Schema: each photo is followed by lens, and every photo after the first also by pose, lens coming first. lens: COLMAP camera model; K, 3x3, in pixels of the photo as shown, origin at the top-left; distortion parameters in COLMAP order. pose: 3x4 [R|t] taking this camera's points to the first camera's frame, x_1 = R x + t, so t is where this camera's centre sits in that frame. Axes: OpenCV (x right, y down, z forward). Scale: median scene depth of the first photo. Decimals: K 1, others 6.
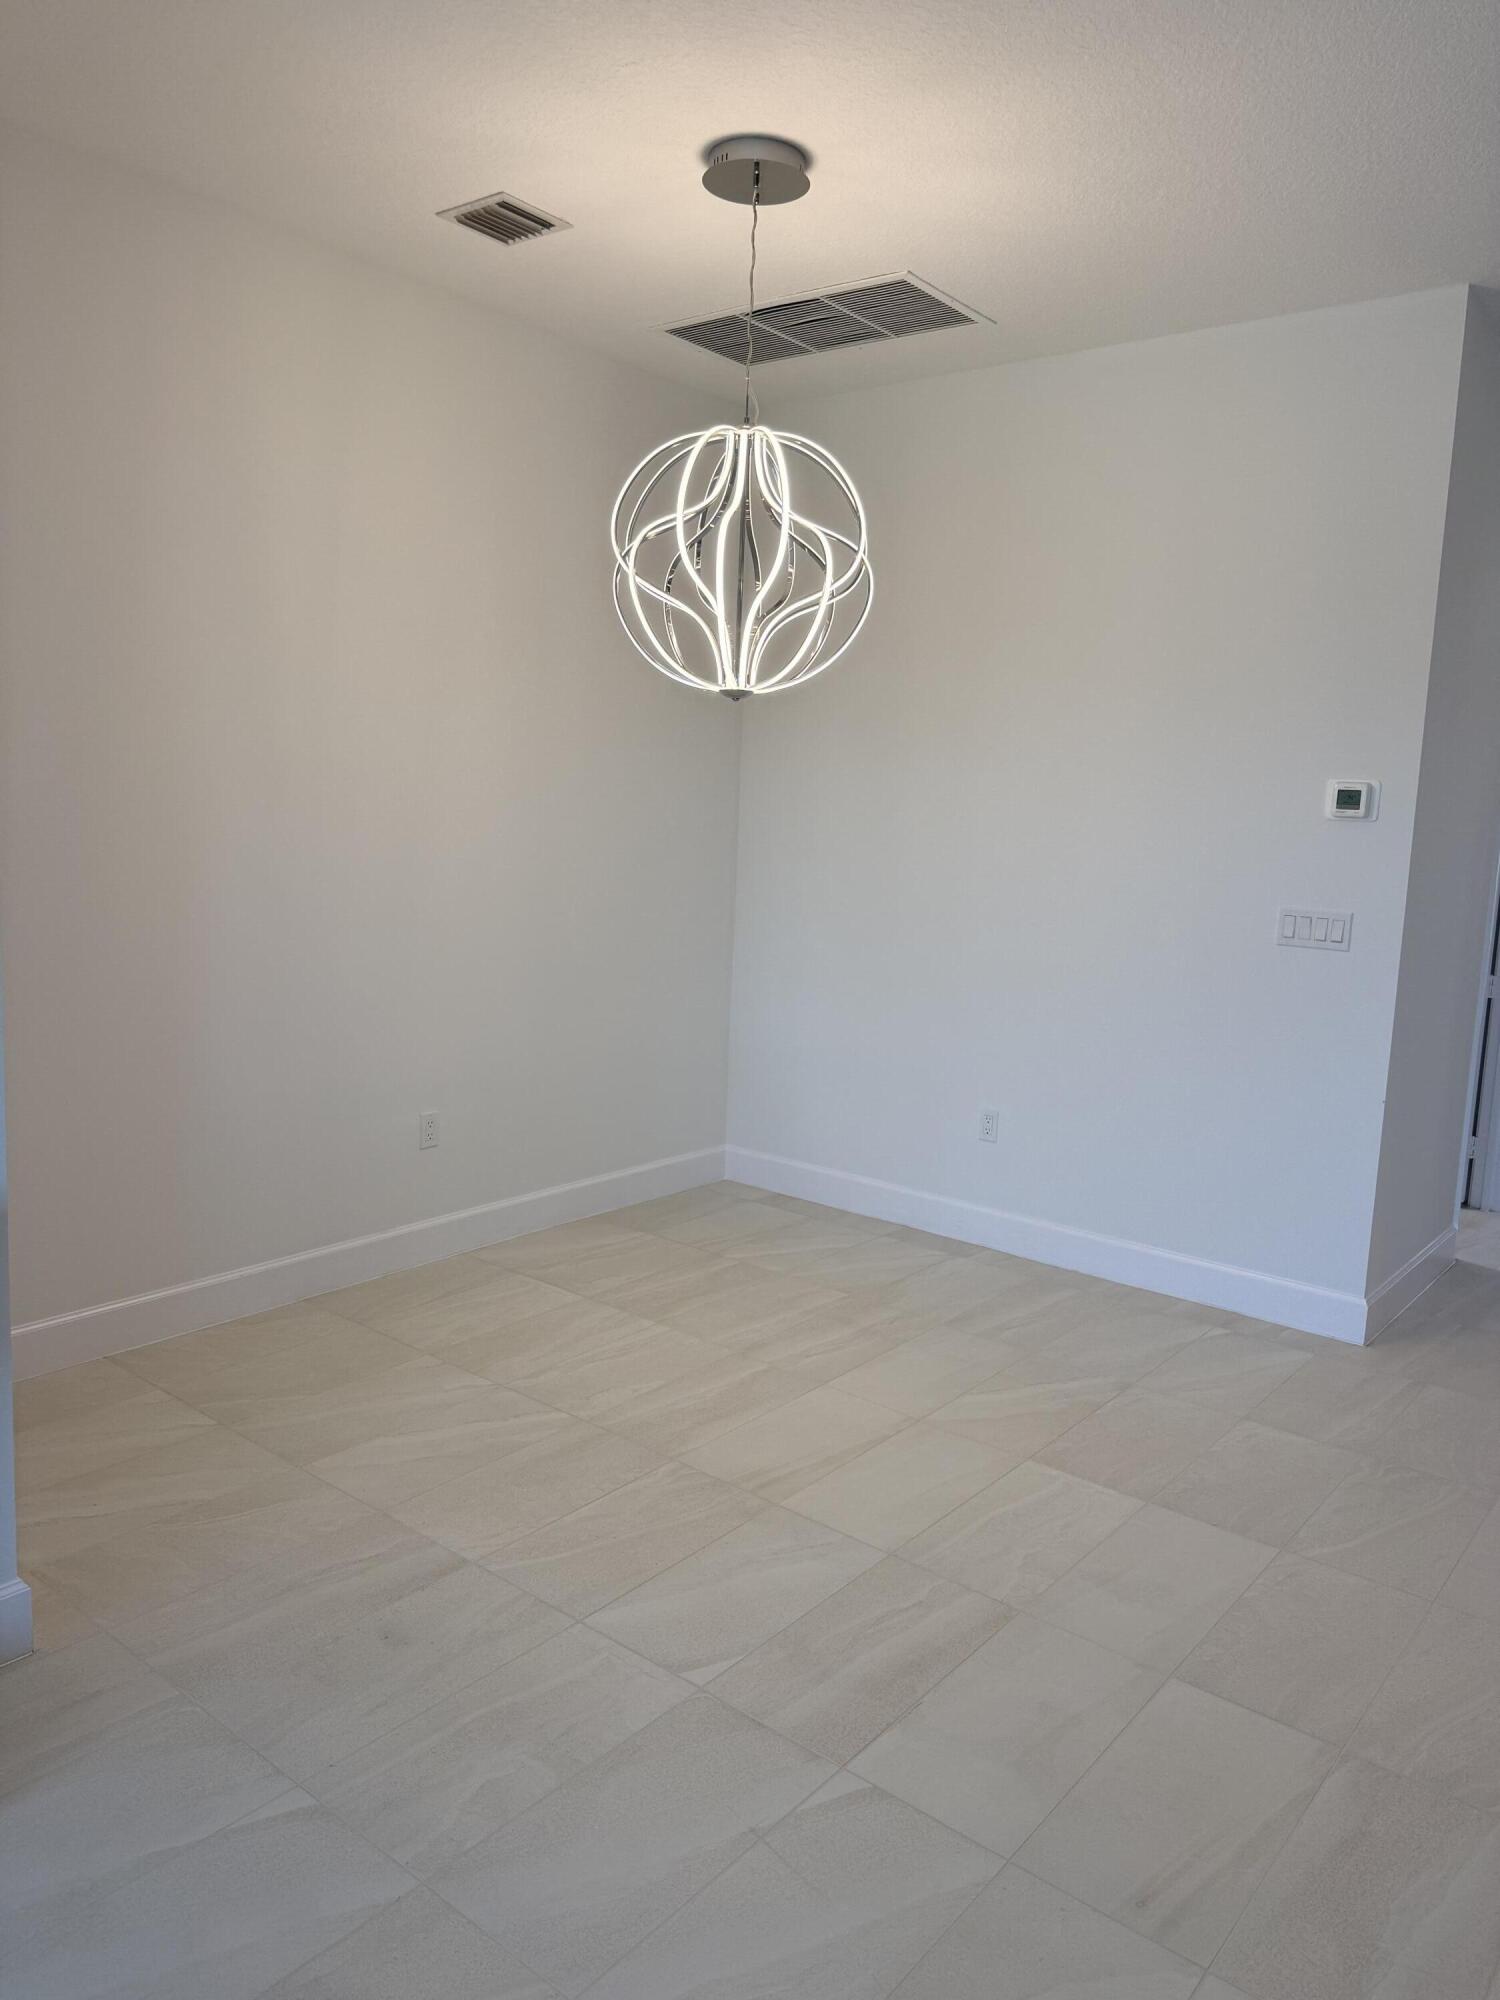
lens RADIAL K [[1409.1, 0, 744.4], [0, 1409.1, 983.6], [0, 0, 1]] dist [0.039435, -0.052269]
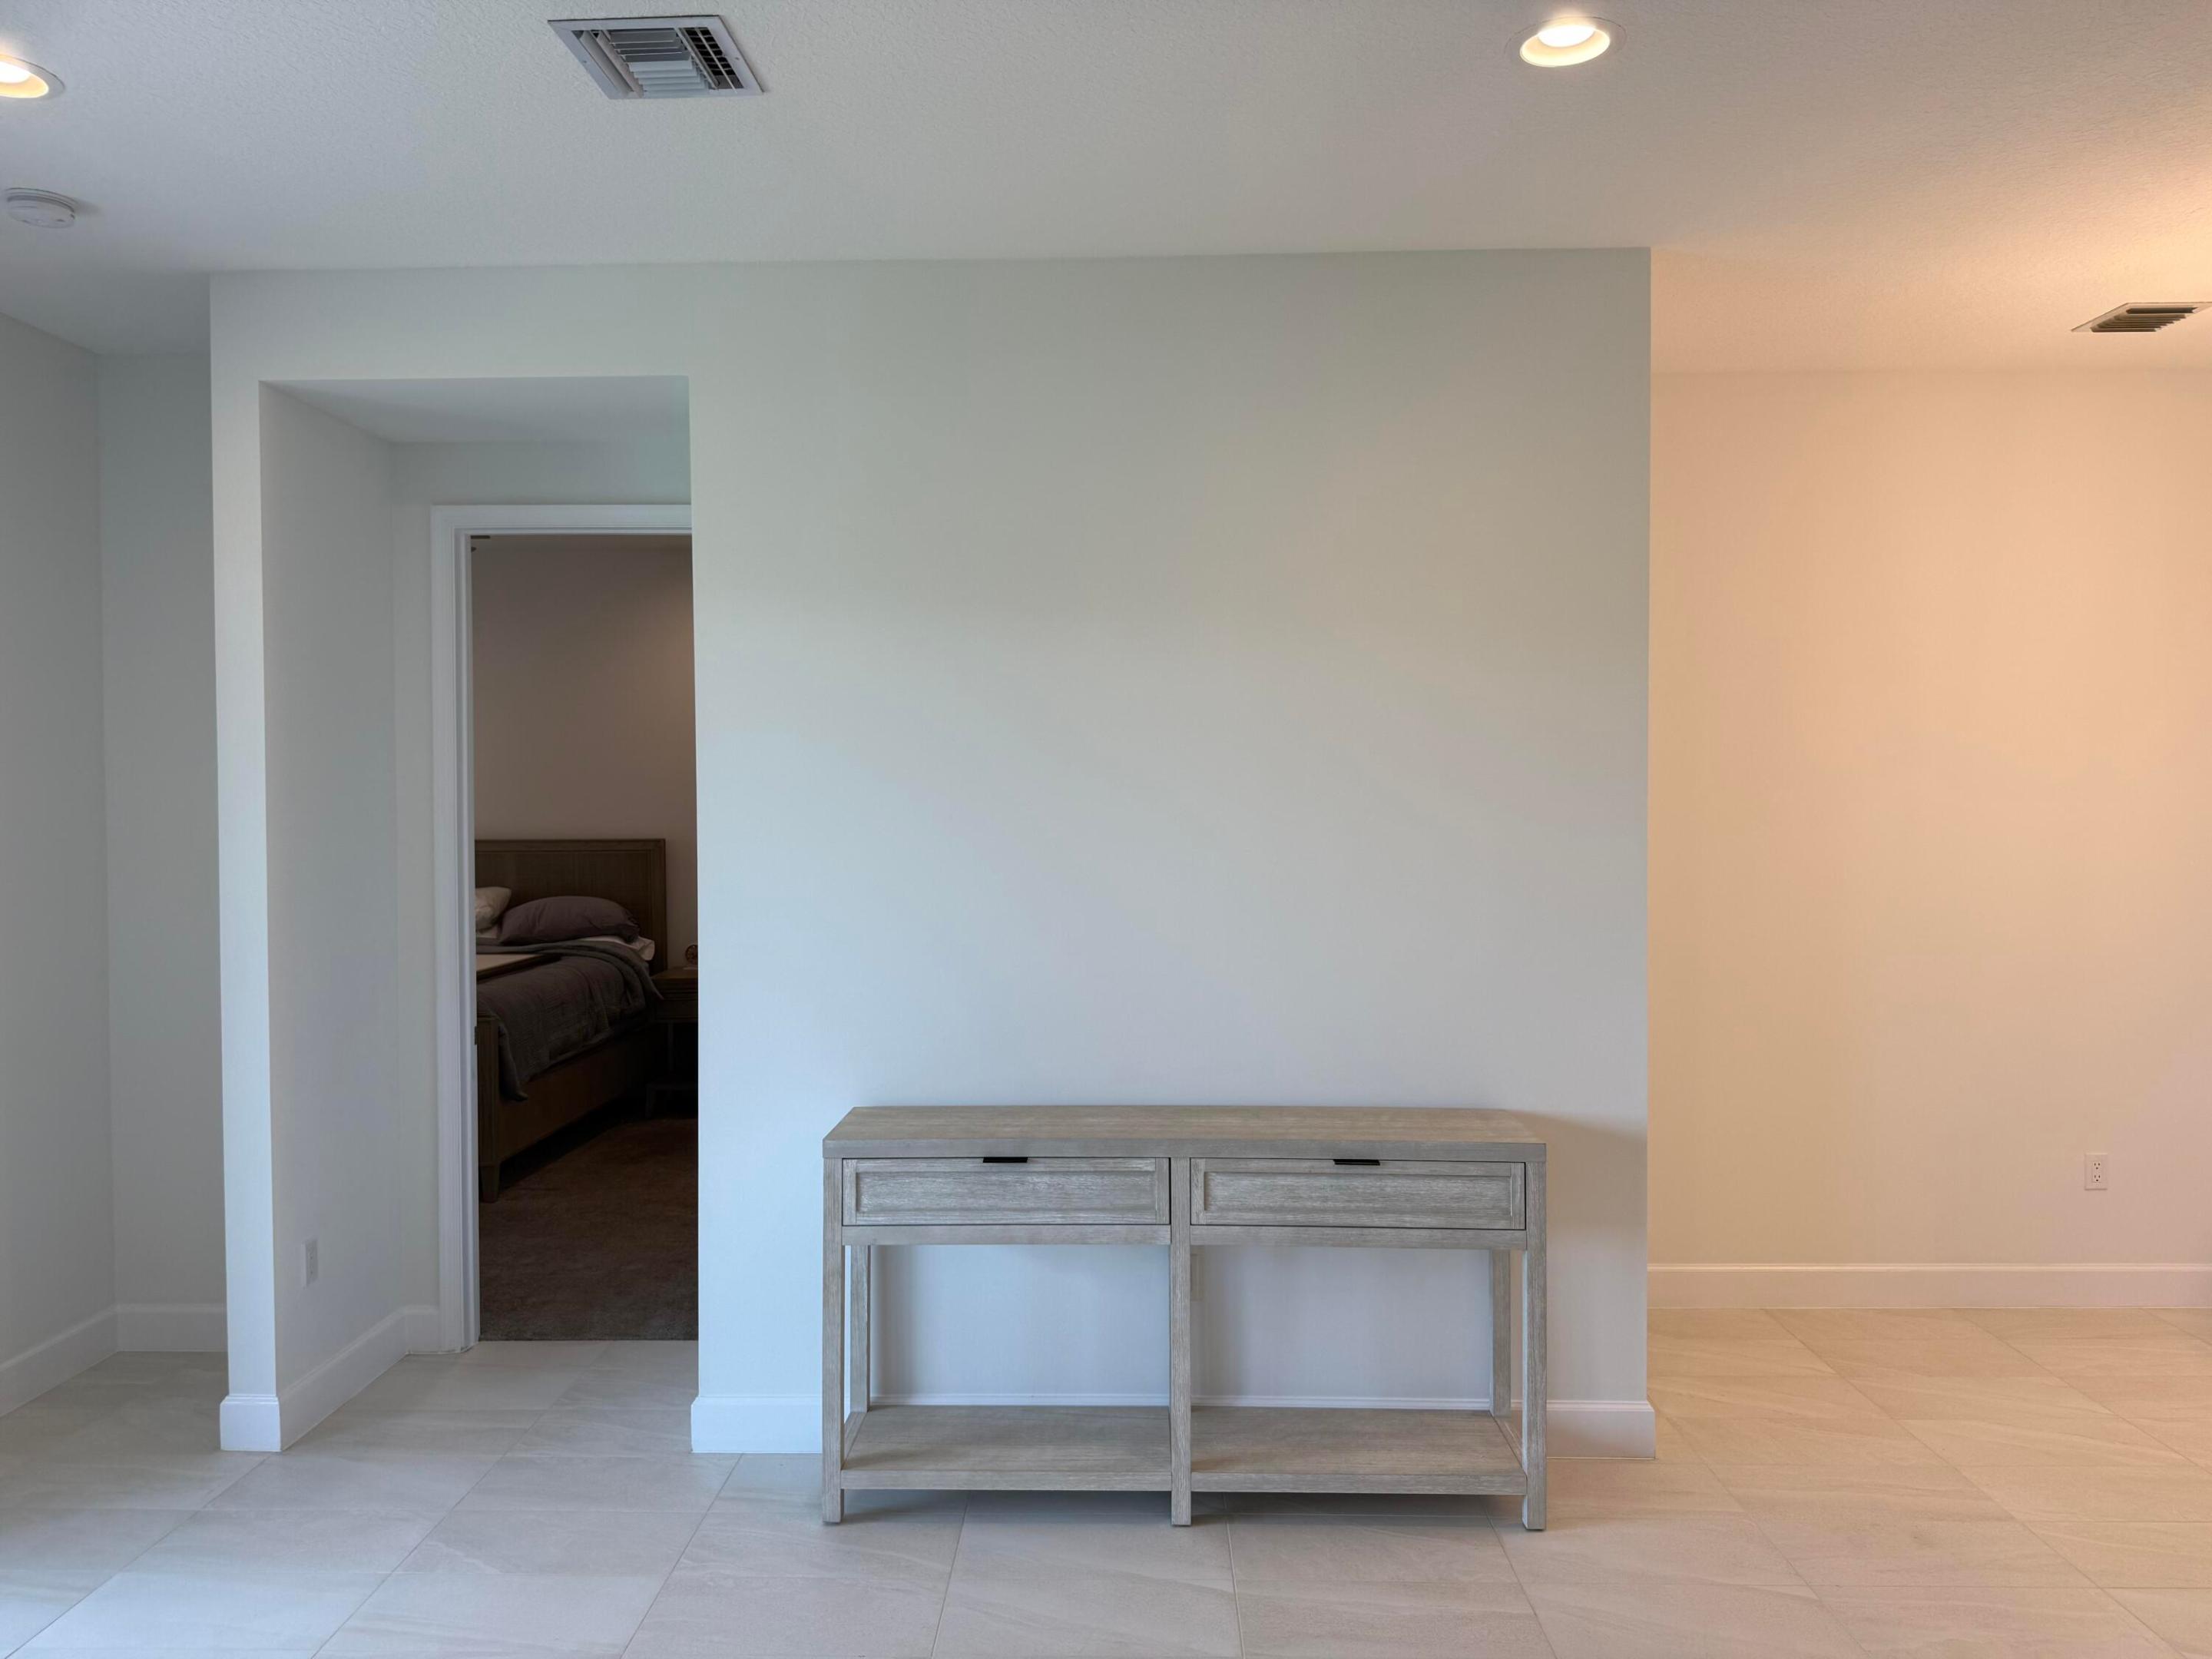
lens RADIAL K [[1558.5, 0, 1103.7], [0, 1558.5, 816.2], [0, 0, 1]] dist [0.039435, -0.052269]
pose [[0.608827, -0.029212, -0.792765, 0.298620], [-0.084668, 0.991221, -0.101547, 0.034334], [0.788772, 0.128946, 0.601009, -0.316177]]
